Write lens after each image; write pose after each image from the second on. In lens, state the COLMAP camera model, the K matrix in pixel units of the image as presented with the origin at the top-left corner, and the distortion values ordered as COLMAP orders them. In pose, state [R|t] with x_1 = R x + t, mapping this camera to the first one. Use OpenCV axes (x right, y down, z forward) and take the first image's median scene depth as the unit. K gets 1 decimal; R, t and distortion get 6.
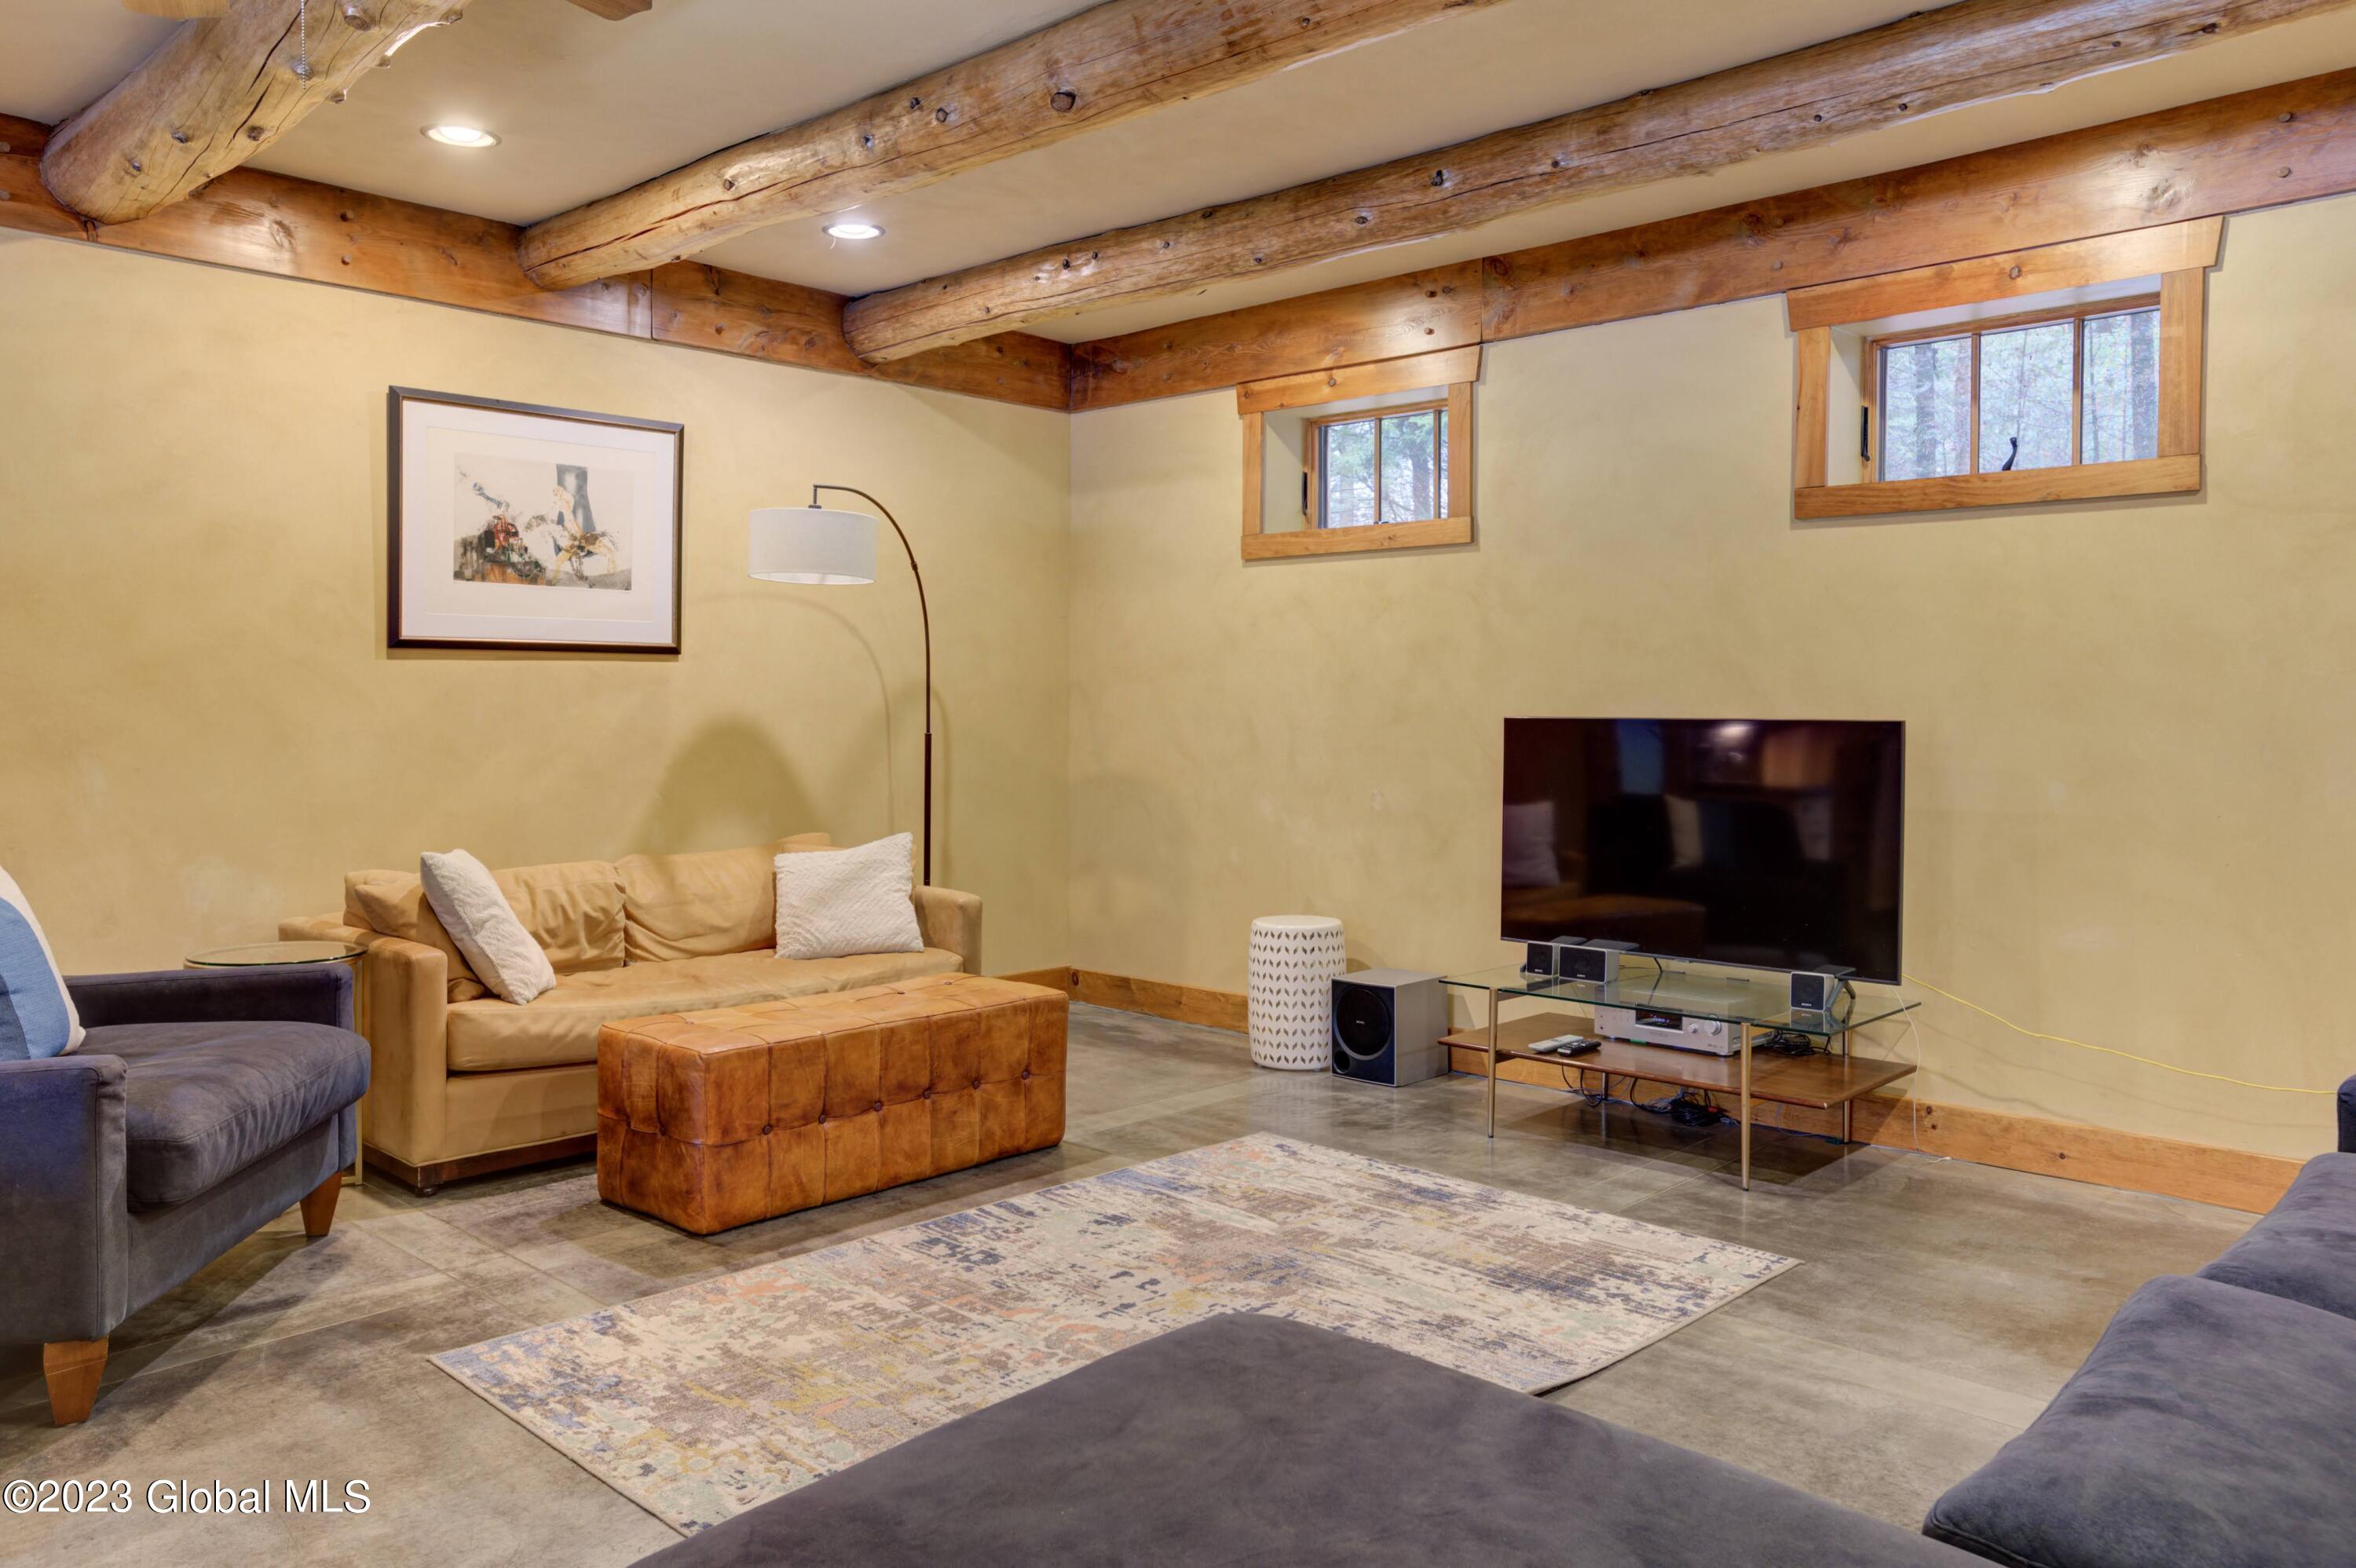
lens RADIAL K [[1686.6, 0, 1173.2], [0, 1686.6, 784.5], [0, 0, 1]] dist [-0.011801, 0.040128]
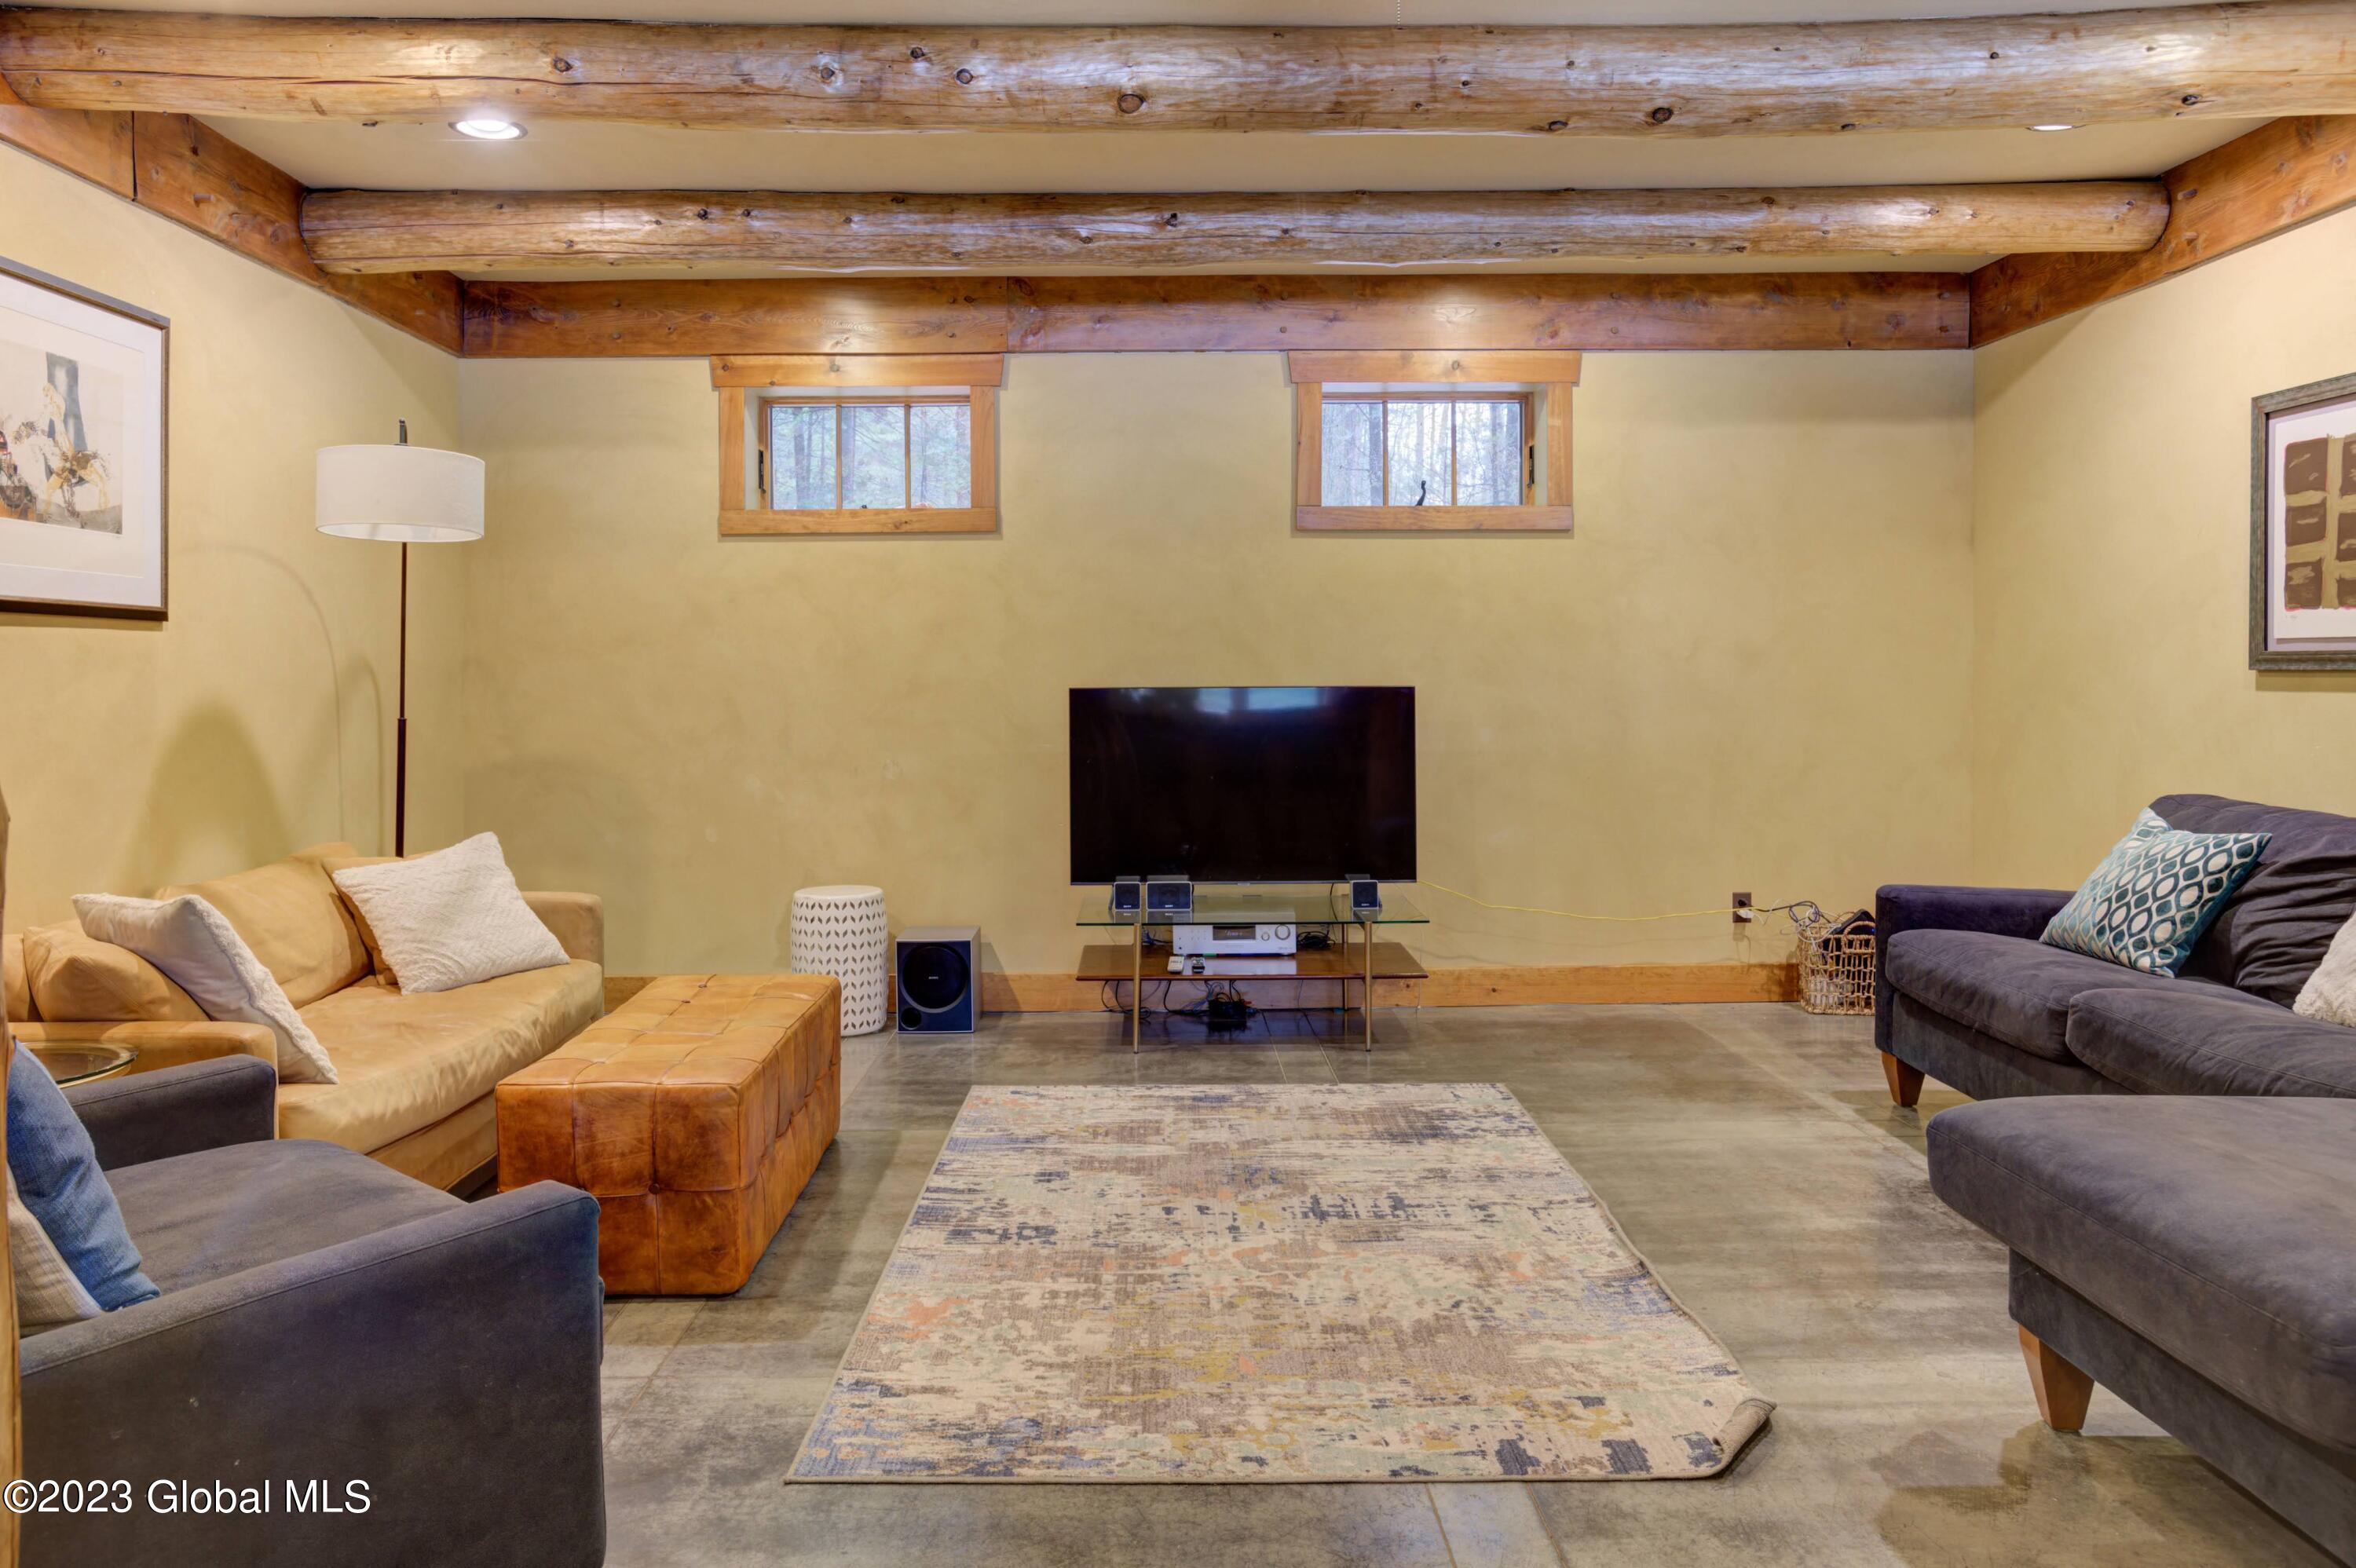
lens RADIAL K [[1557.4, 0, 1219.6], [0, 1557.4, 749.9], [0, 0, 1]] dist [-0.012132, 0.024428]
pose [[0.721629, -0.040153, 0.691115, -0.476882], [0.042686, 0.998998, 0.013470, -0.009181], [-0.690963, 0.019781, 0.722619, 0.181279]]
